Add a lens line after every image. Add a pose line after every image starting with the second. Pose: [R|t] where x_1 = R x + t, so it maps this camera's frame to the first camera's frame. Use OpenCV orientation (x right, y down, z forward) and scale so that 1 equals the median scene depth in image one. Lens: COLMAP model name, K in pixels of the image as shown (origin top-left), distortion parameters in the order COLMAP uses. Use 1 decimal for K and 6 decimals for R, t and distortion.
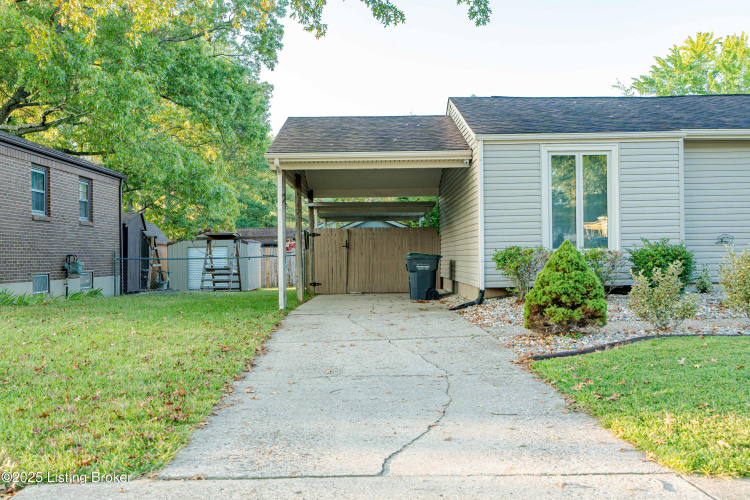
lens RADIAL K [[740.4, 0, 375.0], [0, 740.4, 250.0], [0, 0, 1]] dist [-0.004636, 0.022520]
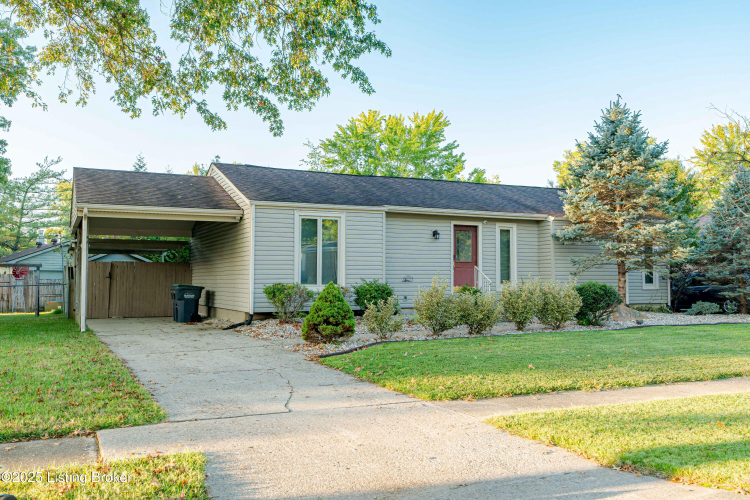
lens RADIAL K [[714.1, 0, 375.0], [0, 714.1, 250.0], [0, 0, 1]] dist [-0.011239, -0.001240]
pose [[0.900130, 0.030928, 0.434522, -0.226752], [-0.015999, 0.999151, -0.037974, -0.017914], [-0.435327, 0.027229, 0.899860, -0.286265]]
